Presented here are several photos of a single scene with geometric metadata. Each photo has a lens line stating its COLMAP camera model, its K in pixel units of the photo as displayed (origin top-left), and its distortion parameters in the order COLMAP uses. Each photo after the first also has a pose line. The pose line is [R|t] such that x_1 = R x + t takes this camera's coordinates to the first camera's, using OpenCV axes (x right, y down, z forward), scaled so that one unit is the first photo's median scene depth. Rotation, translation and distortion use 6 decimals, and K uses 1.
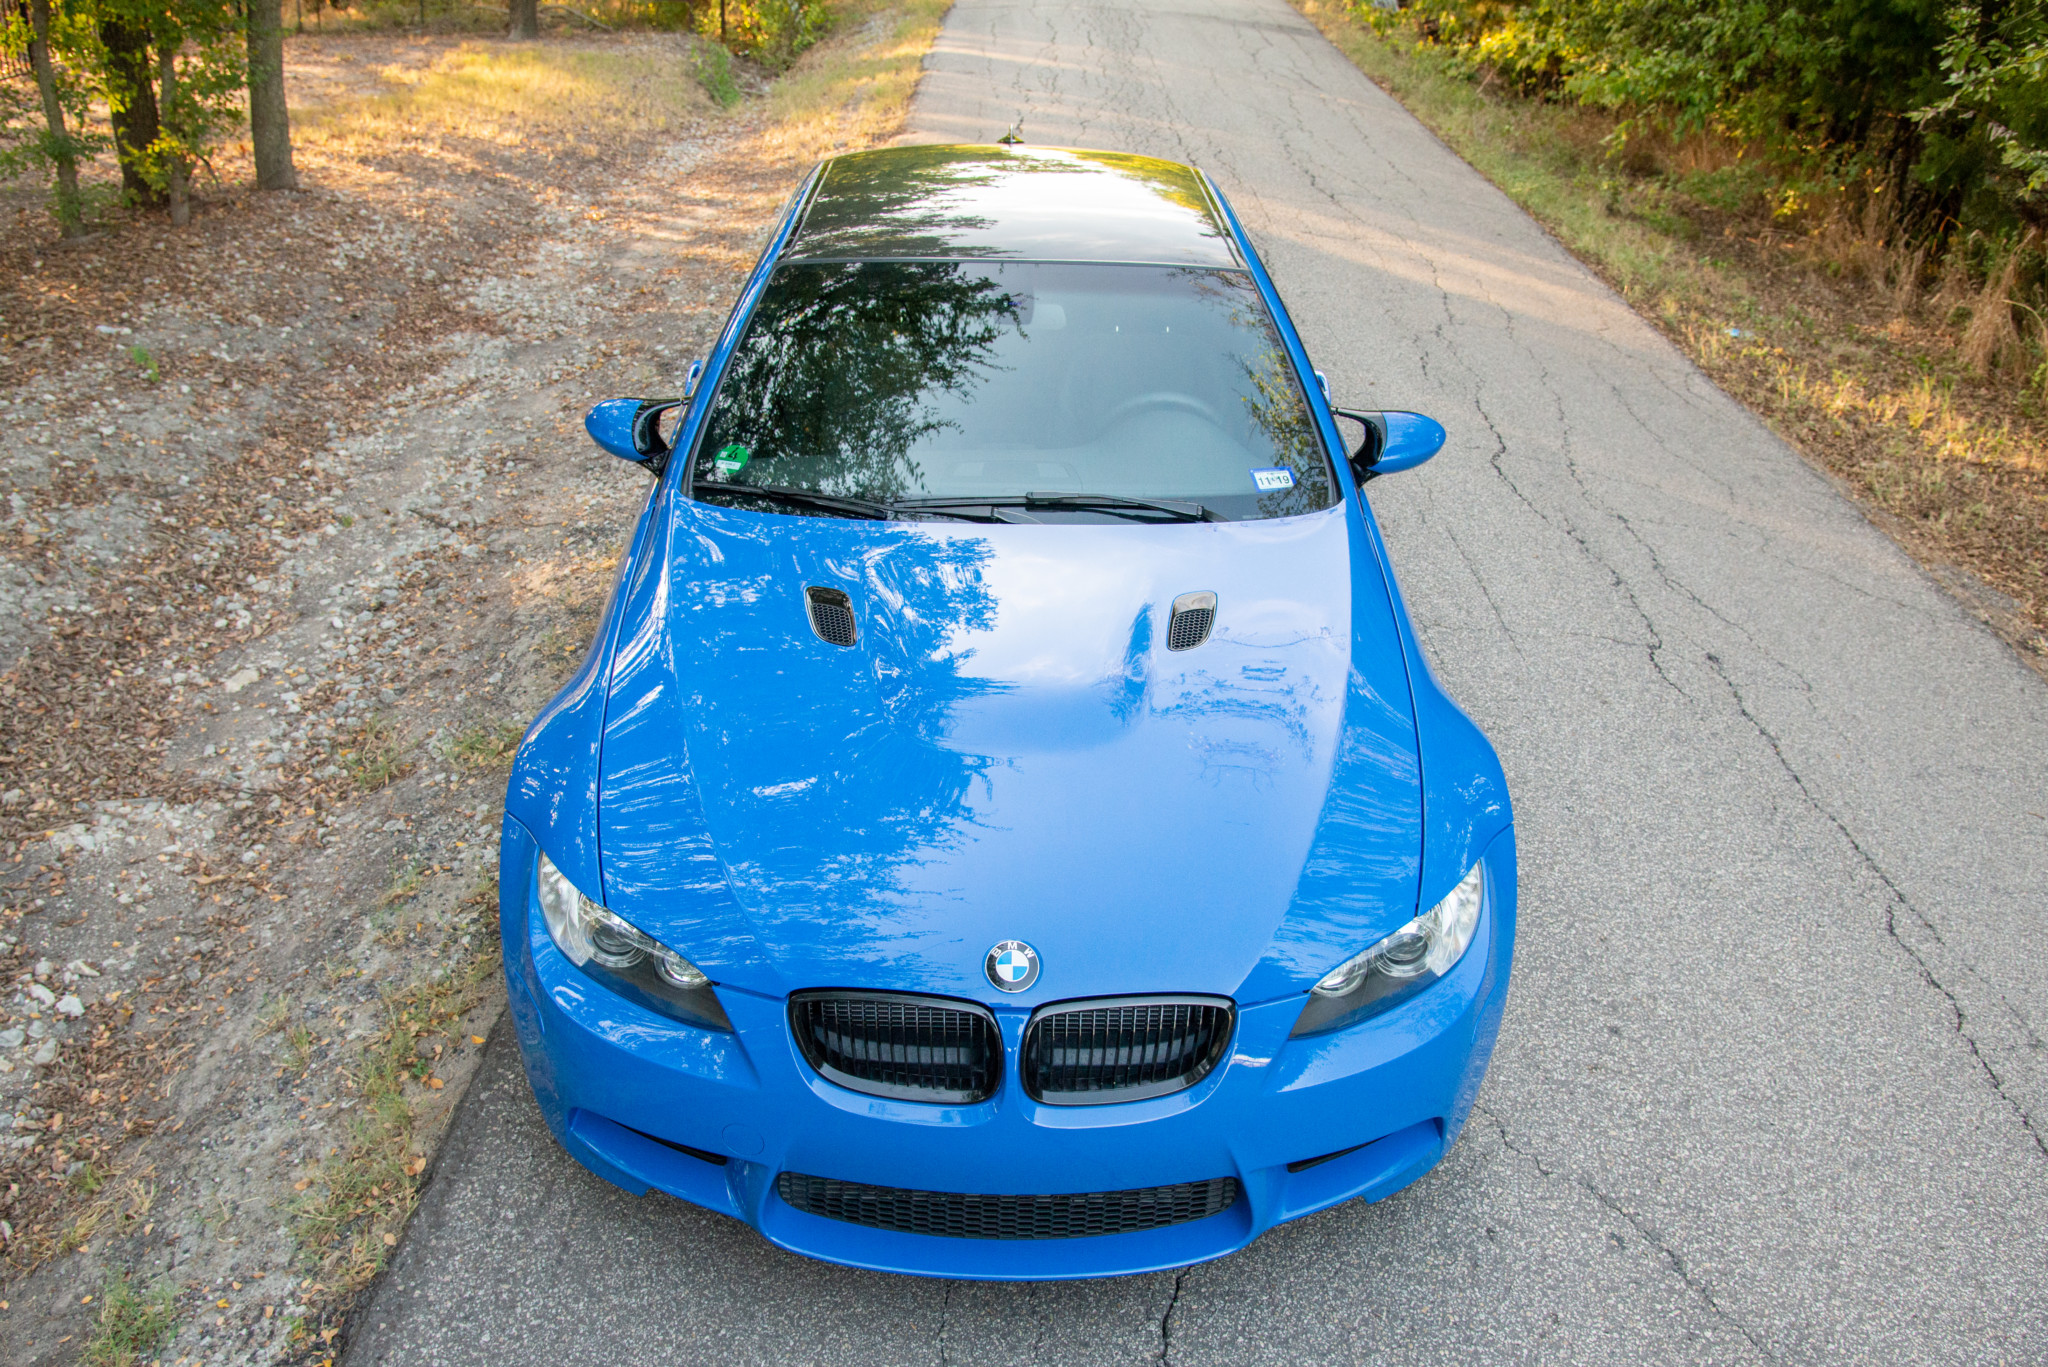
lens RADIAL K [[1662.9, 0, 1028.1], [0, 1662.9, 632.8], [0, 0, 1]] dist [-0.004872, 0.023637]
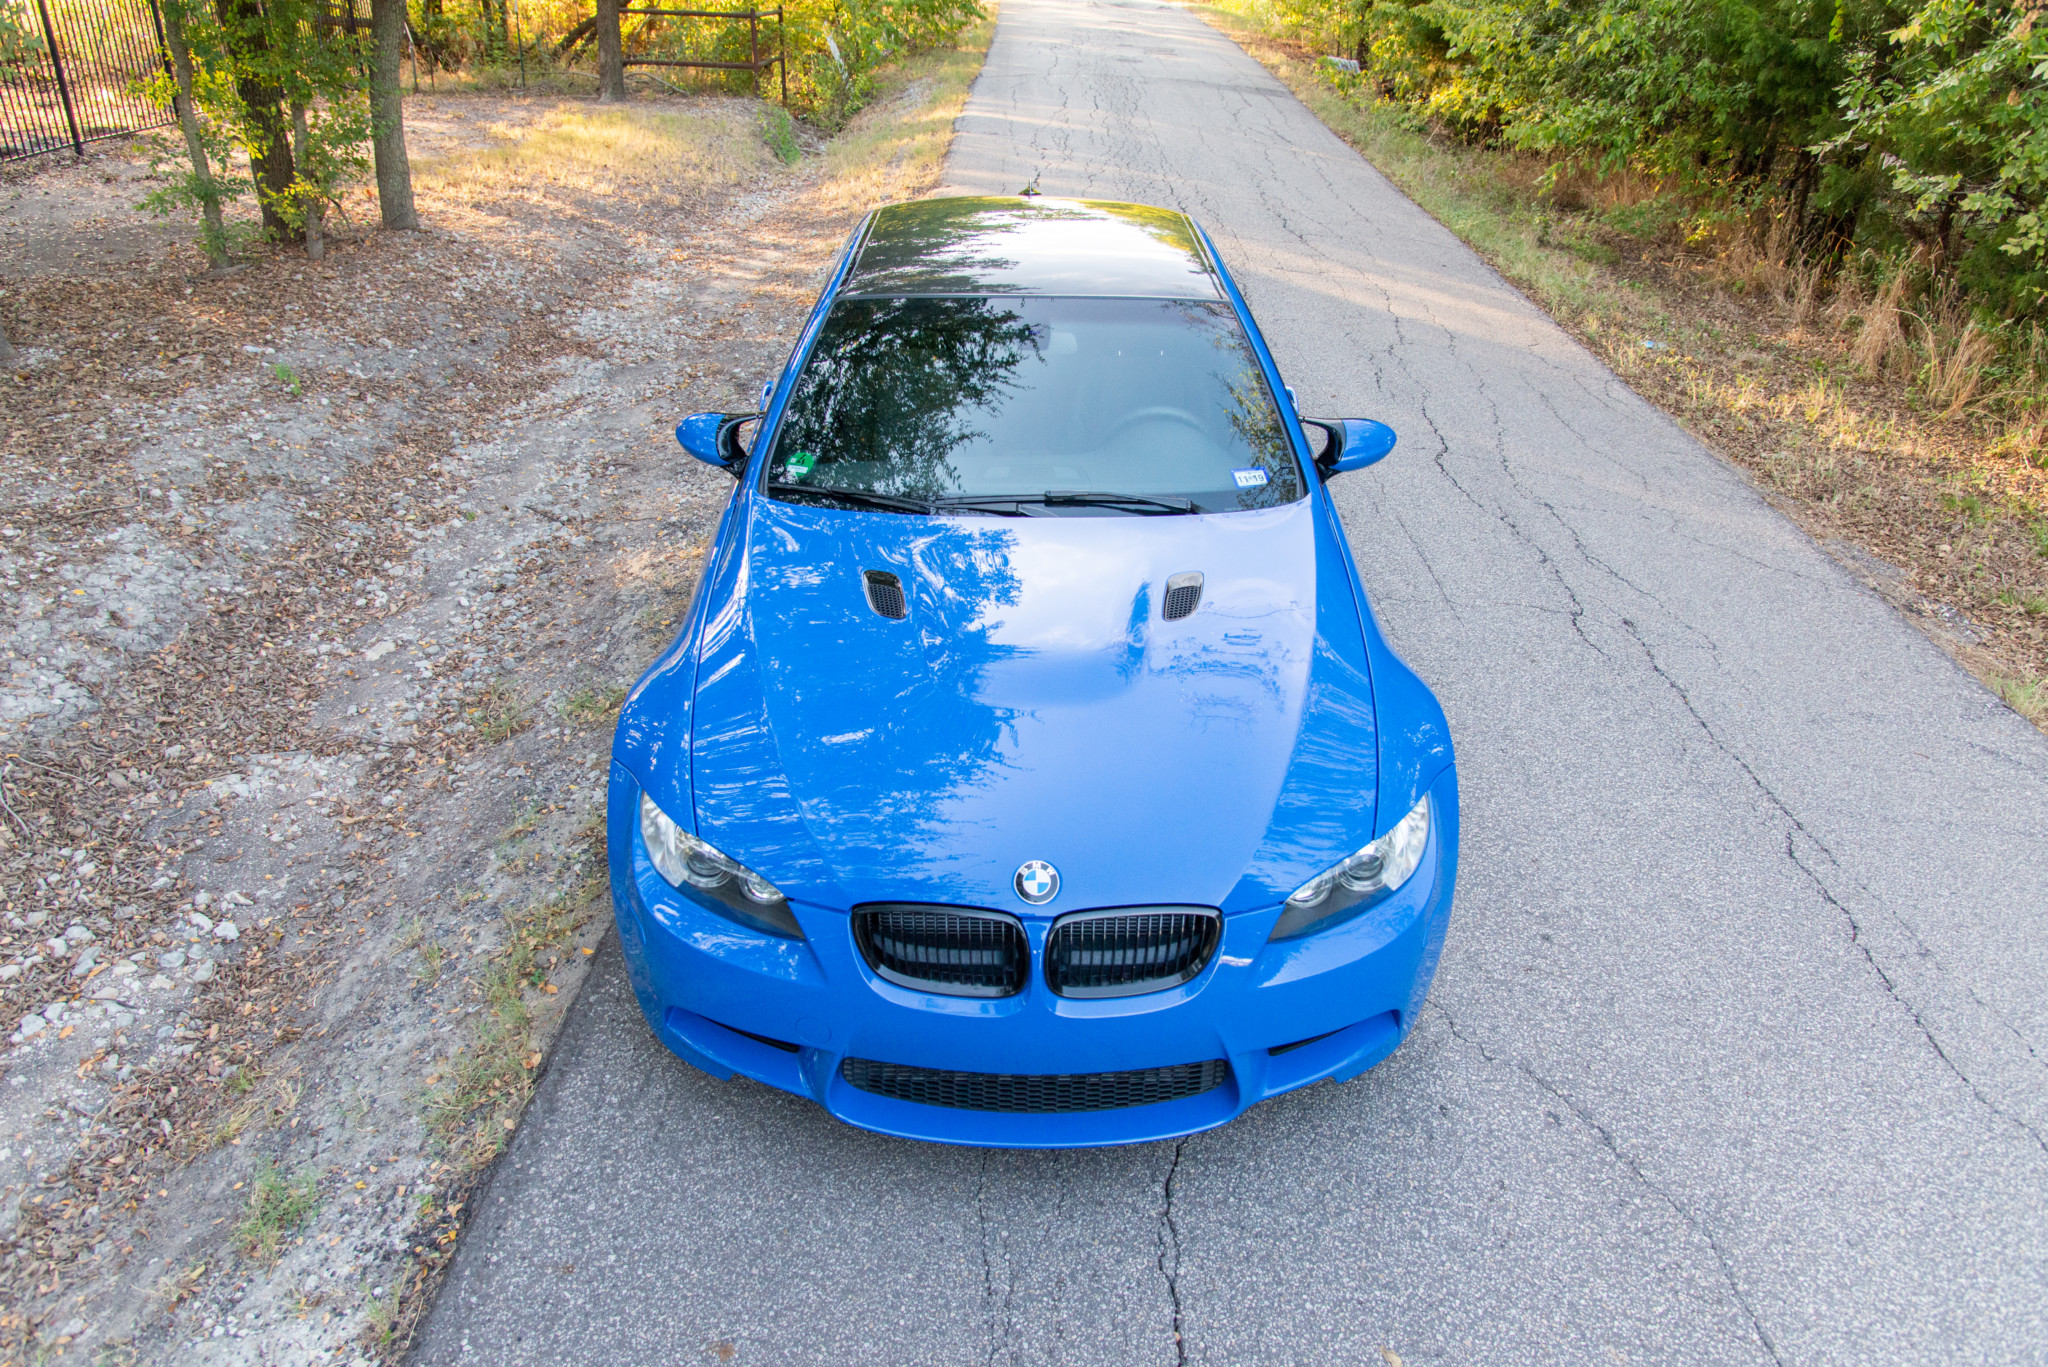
lens RADIAL K [[1662.9, 0, 1018.9], [0, 1662.9, 672.0], [0, 0, 1]] dist [-0.004872, 0.023637]
pose [[0.999779, -0.007540, -0.019603, 0.002259], [0.008484, 0.998788, 0.048489, -0.010194], [0.019214, -0.048644, 0.998631, -0.181271]]
